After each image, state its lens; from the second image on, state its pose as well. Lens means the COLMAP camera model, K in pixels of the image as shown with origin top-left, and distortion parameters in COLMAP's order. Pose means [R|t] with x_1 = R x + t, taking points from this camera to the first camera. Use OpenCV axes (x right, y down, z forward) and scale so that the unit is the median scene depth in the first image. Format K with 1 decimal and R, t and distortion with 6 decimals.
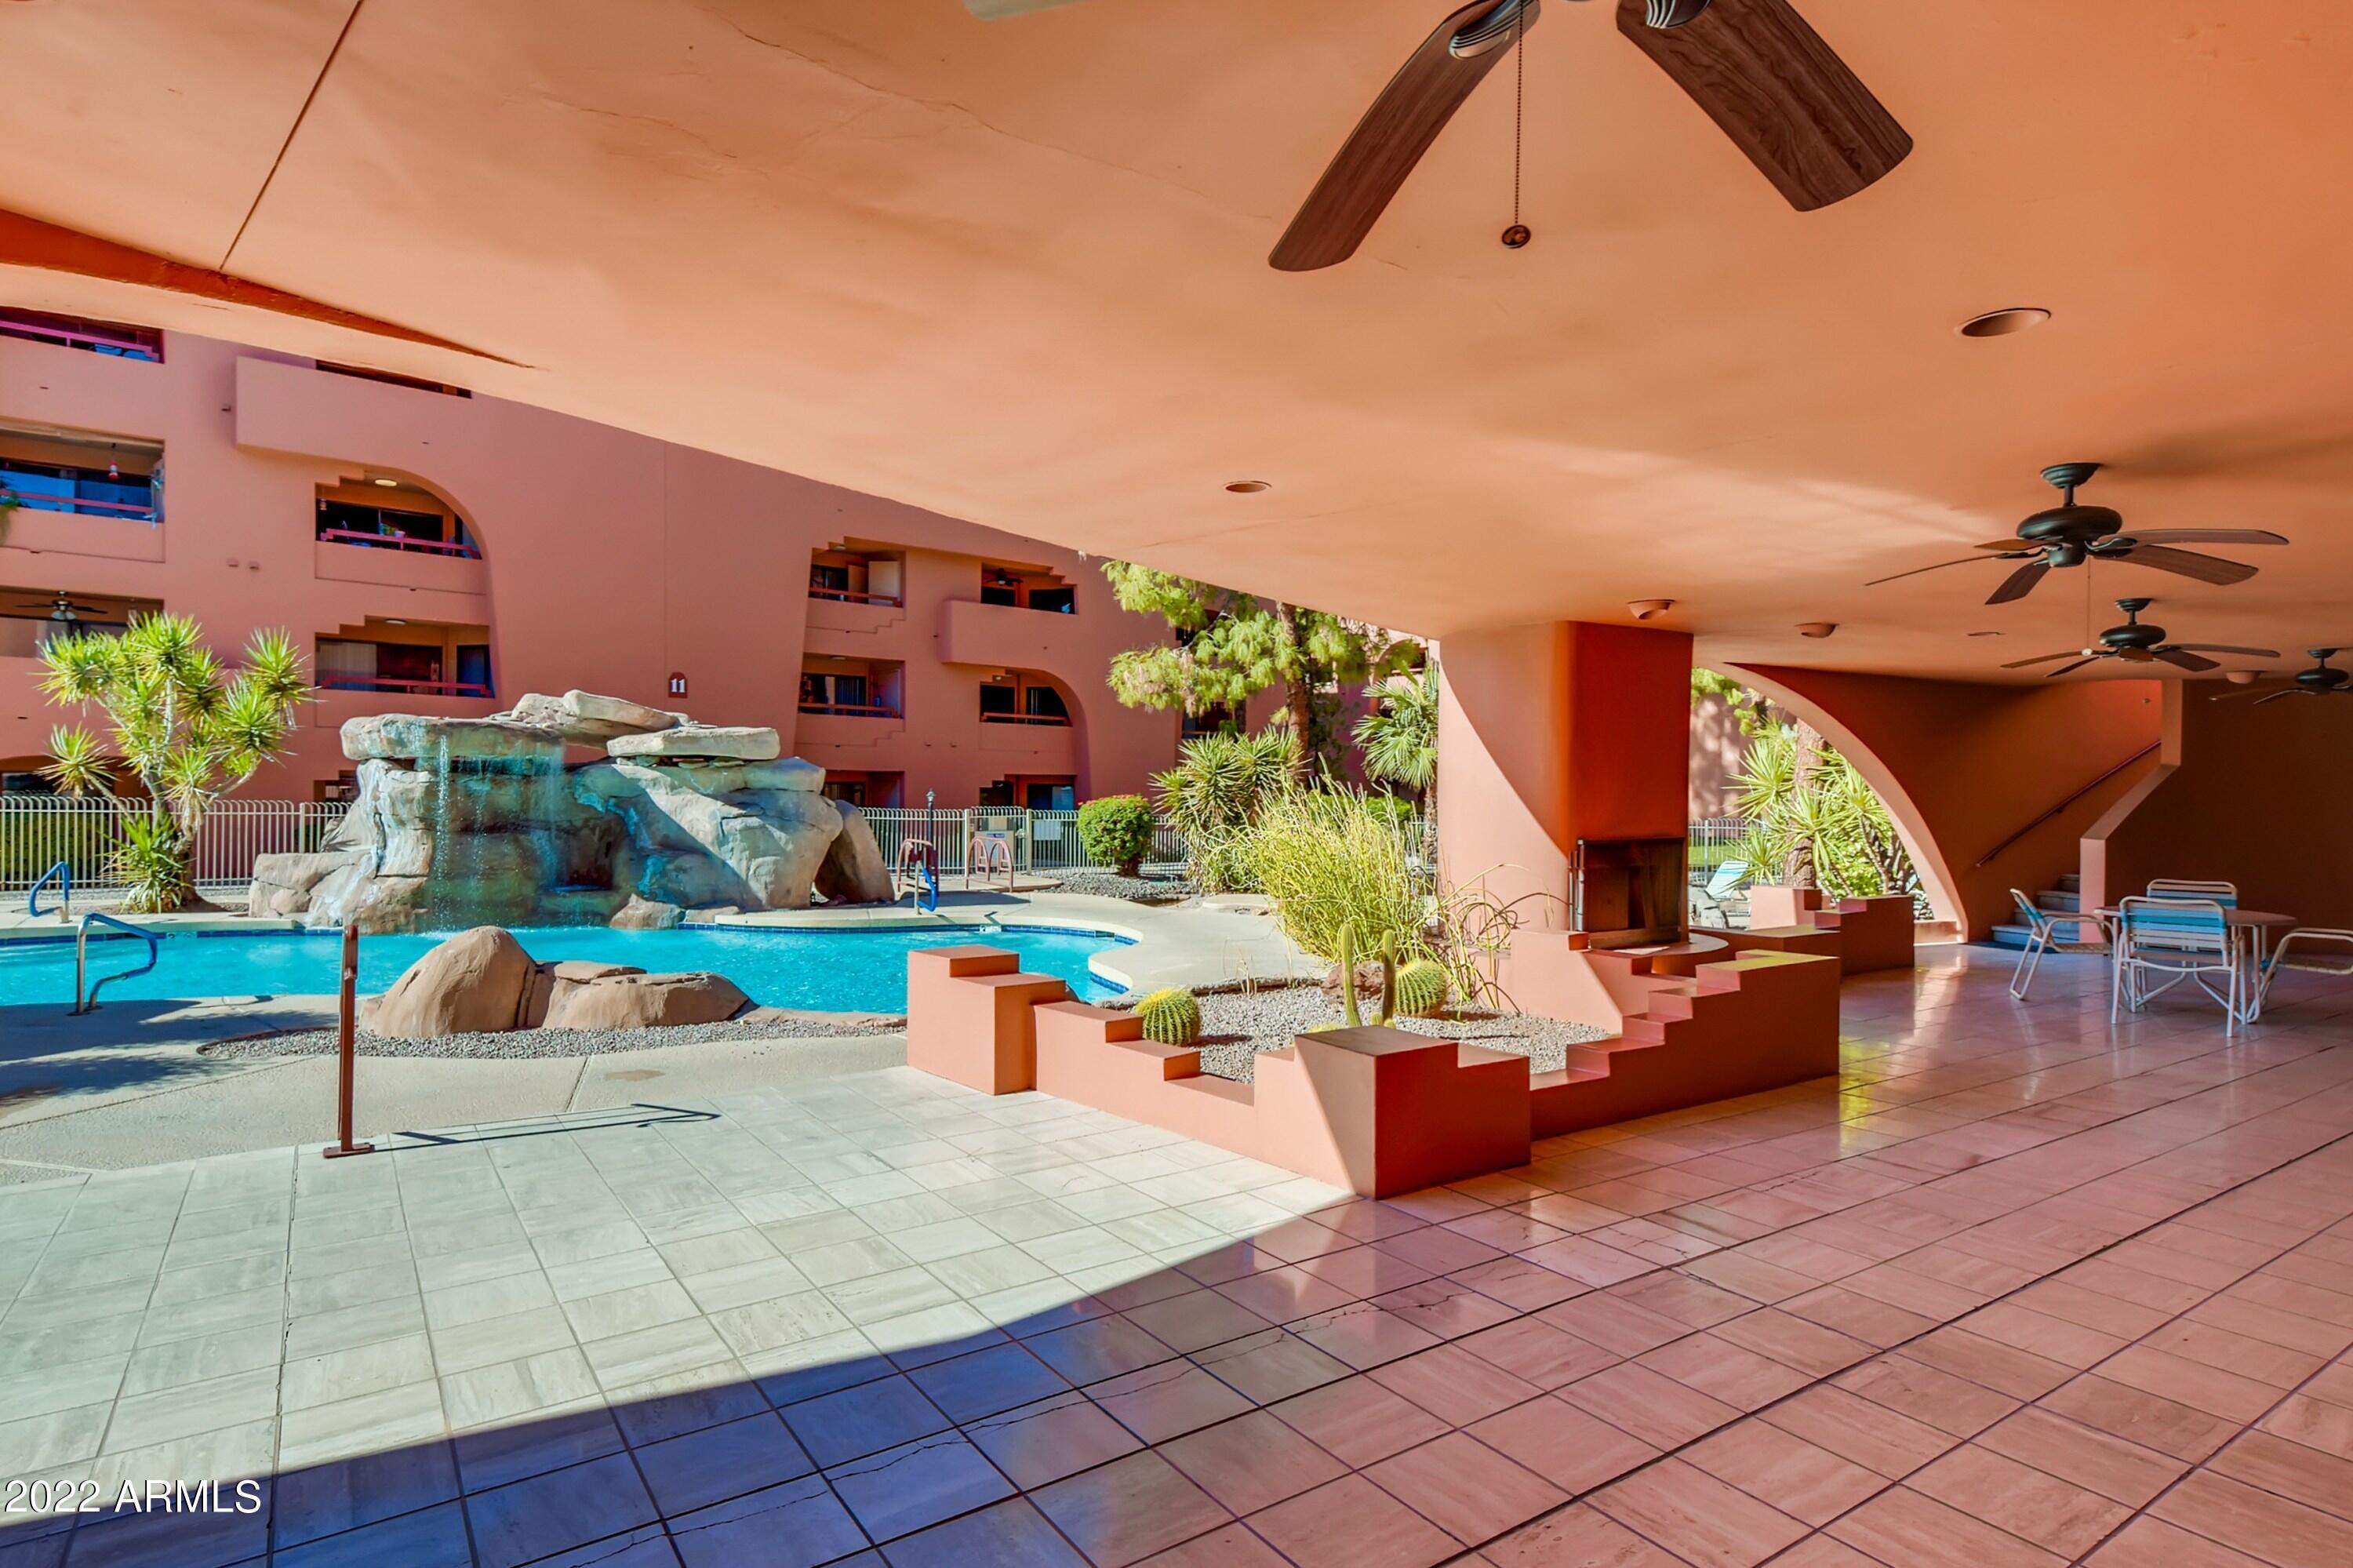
lens RADIAL K [[1172.2, 0, 1176.5], [0, 1172.2, 784.0], [0, 0, 1]] dist [0.000875, 0.000084]
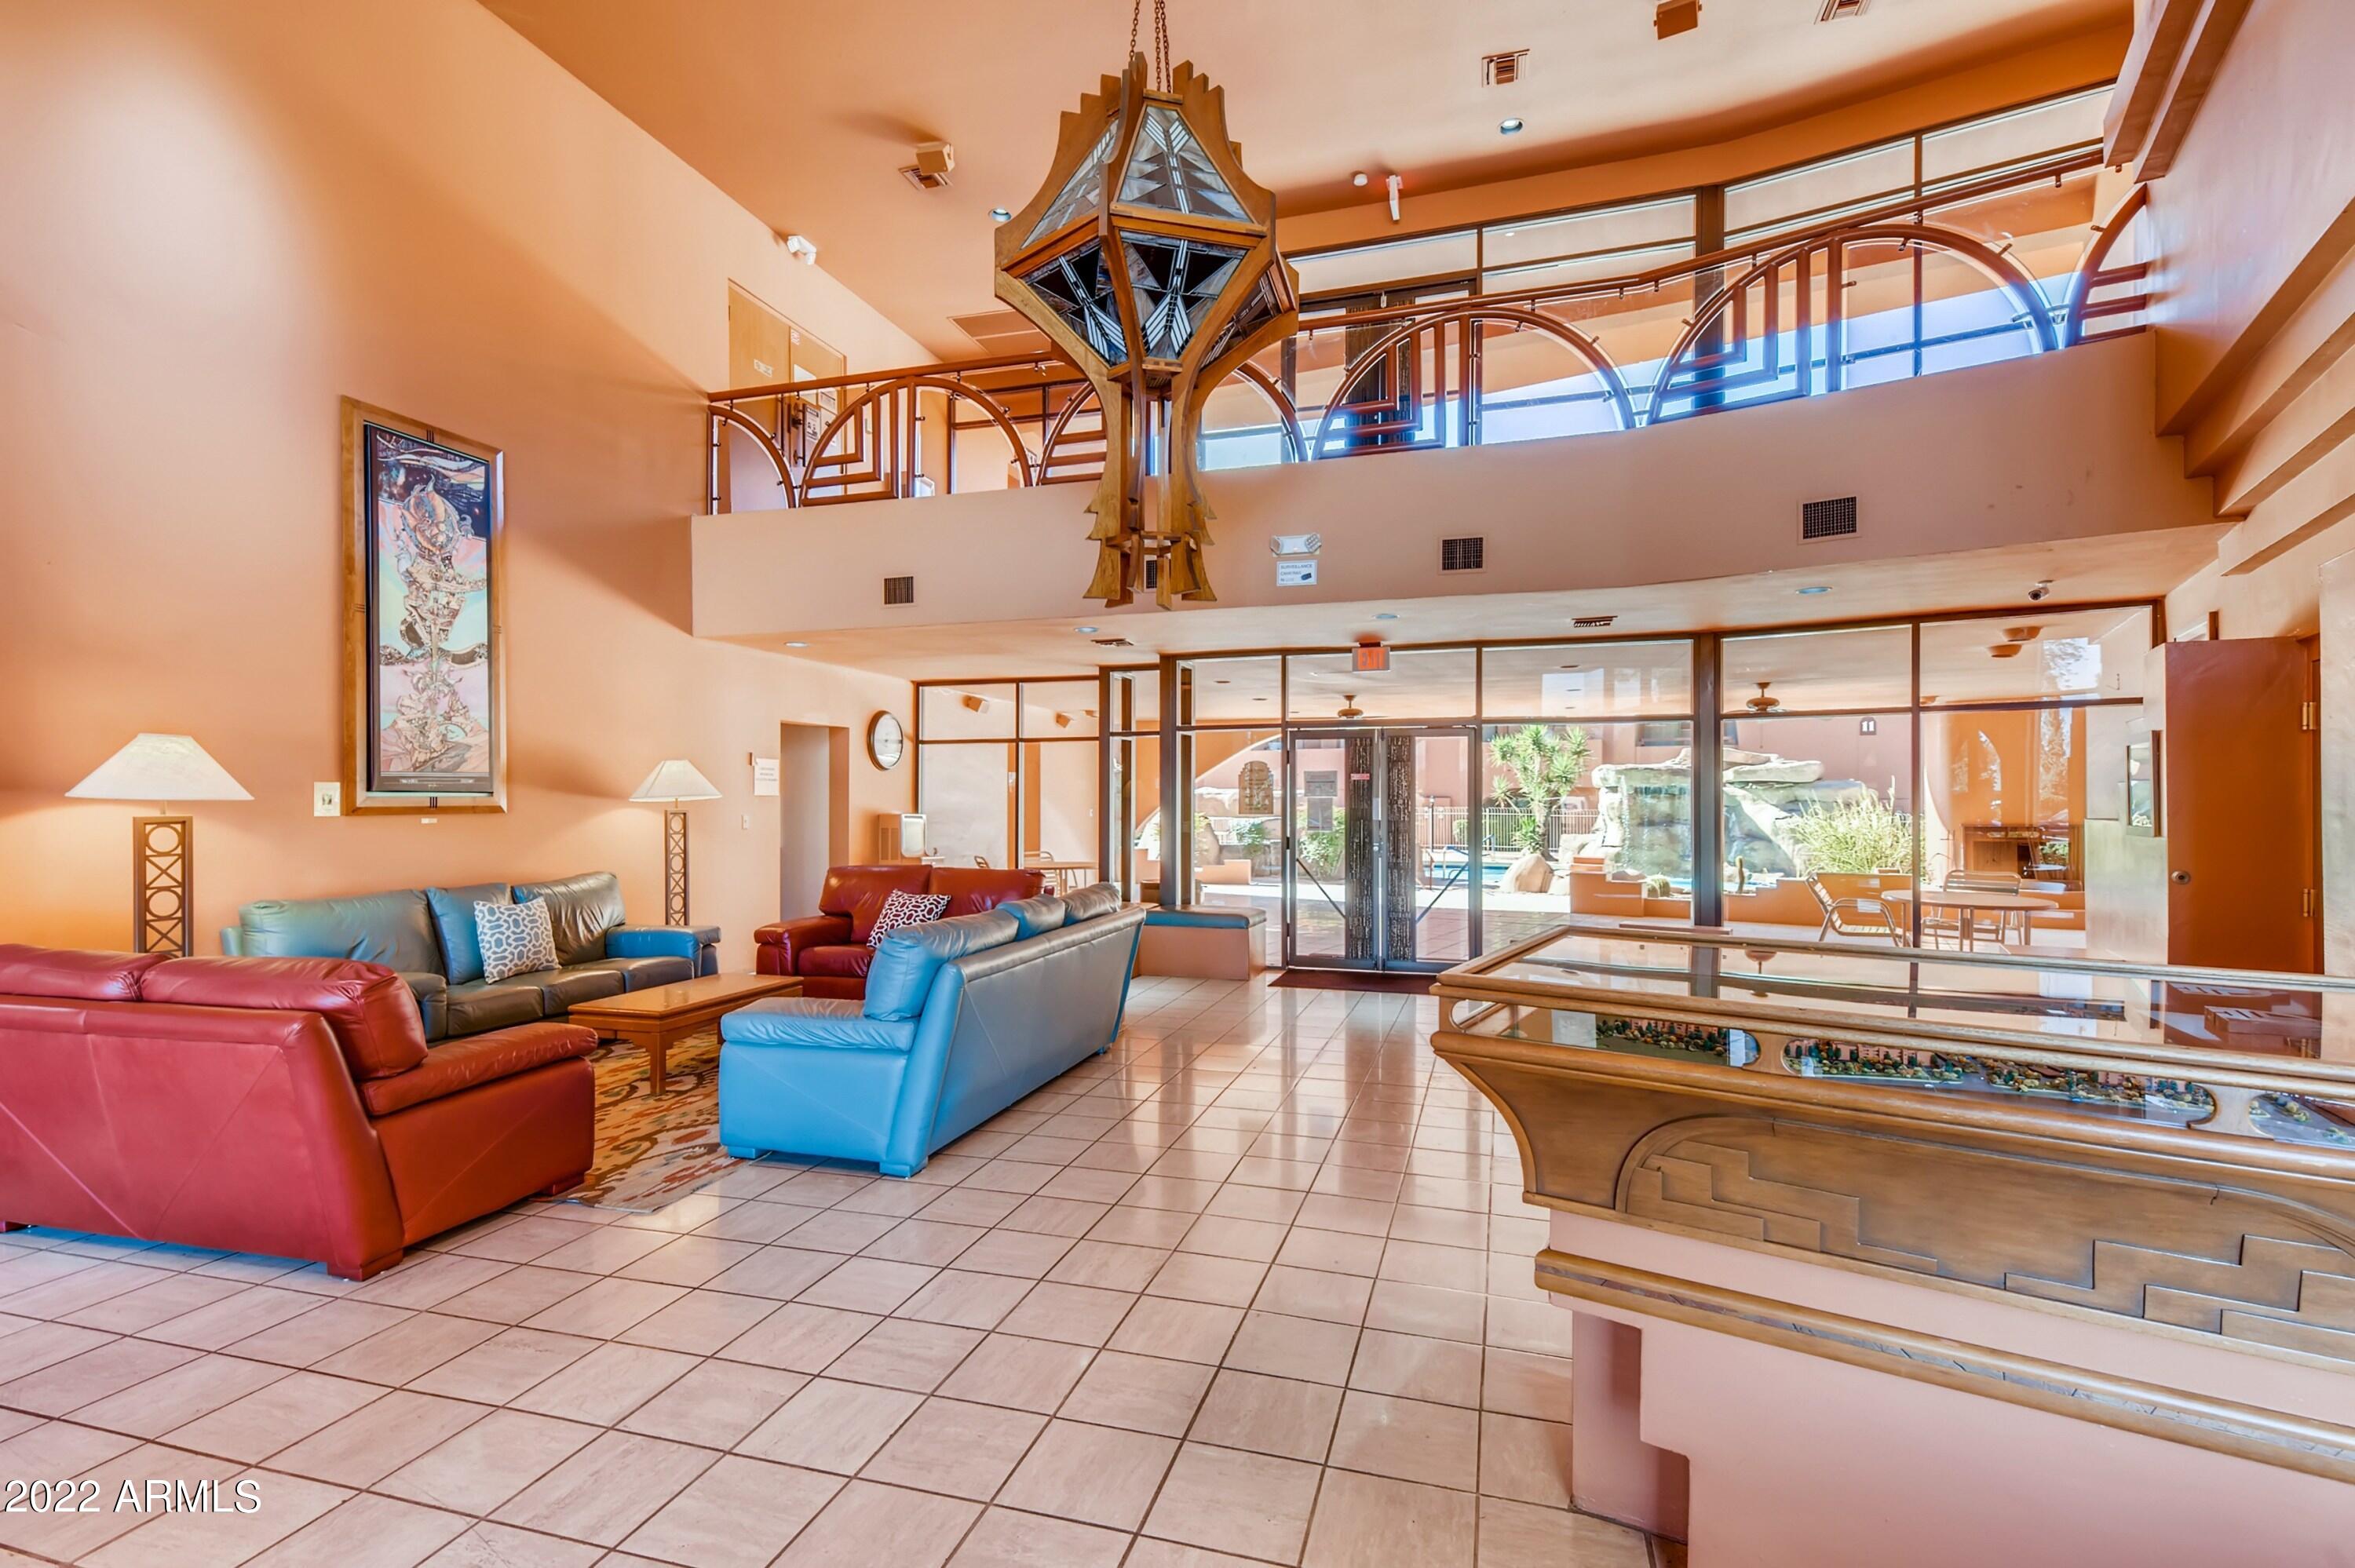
lens RADIAL K [[1173.0, 0, 1177.5], [0, 1173.0, 784.0], [0, 0, 1]] dist [0.000875, 0.000084]
pose [[0.370576, -0.022535, -0.928529, 0.860639], [0.007146, 0.999745, -0.021412, 0.010053], [0.928774, 0.001300, 0.370643, -0.394241]]
